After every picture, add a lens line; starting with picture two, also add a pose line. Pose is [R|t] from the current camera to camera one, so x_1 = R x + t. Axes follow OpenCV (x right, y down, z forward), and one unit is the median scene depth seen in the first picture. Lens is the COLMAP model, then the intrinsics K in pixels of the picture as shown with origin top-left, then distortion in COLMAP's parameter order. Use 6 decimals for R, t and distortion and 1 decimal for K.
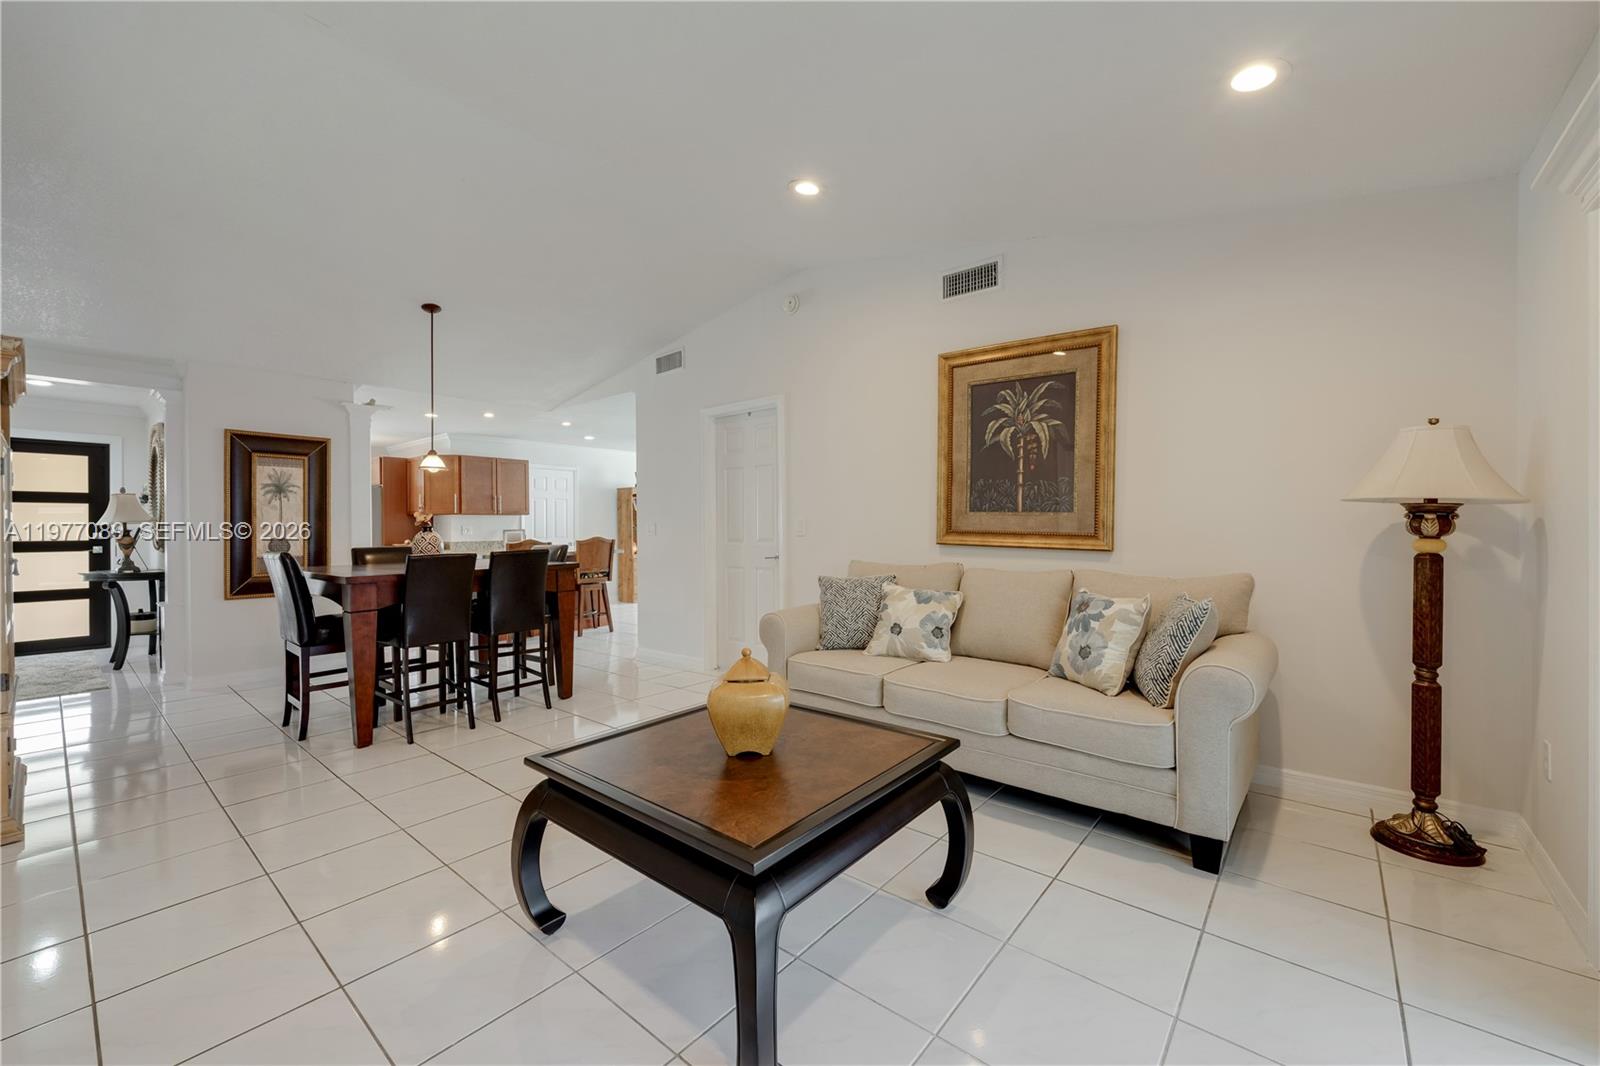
lens RADIAL K [[628.1, 0, 783.9], [0, 628.1, 524.4], [0, 0, 1]] dist [-0.000782, -0.000090]
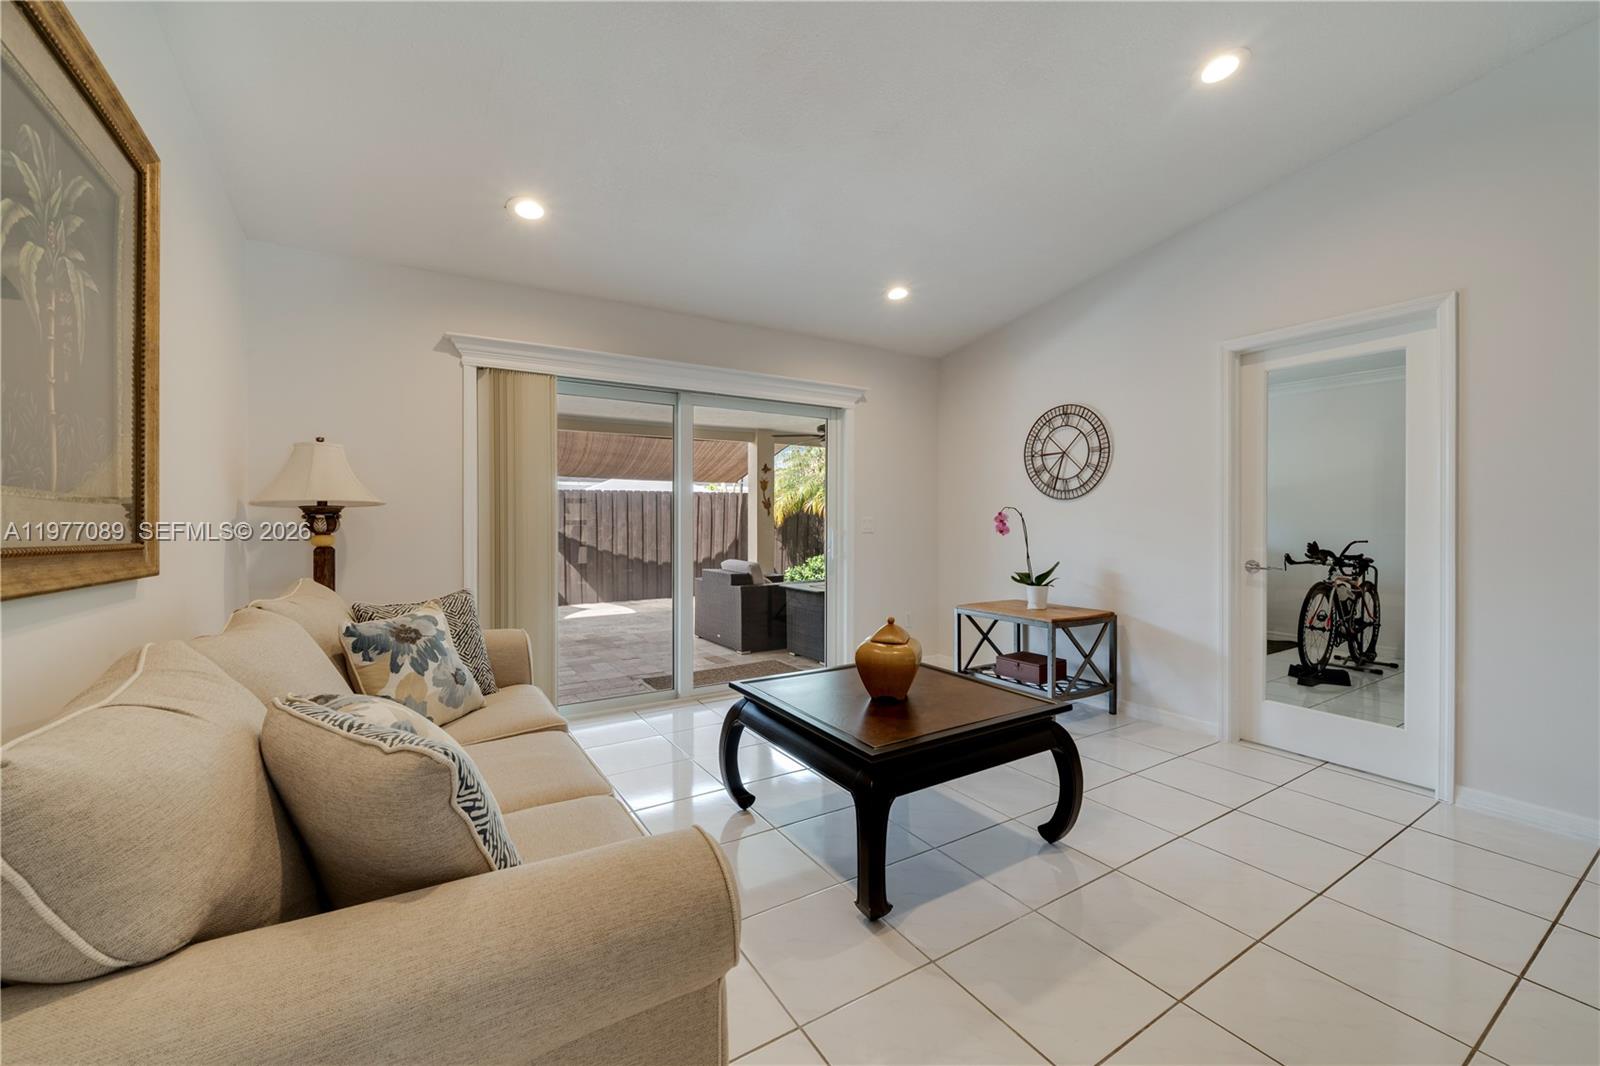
lens RADIAL K [[628.1, 0, 783.9], [0, 628.1, 524.4], [0, 0, 1]] dist [-0.000782, -0.000090]
pose [[-0.949790, 0.007466, 0.312799, -0.067483], [0.009727, 0.999937, 0.005666, 0.001288], [-0.312737, 0.008424, -0.949803, 0.602815]]
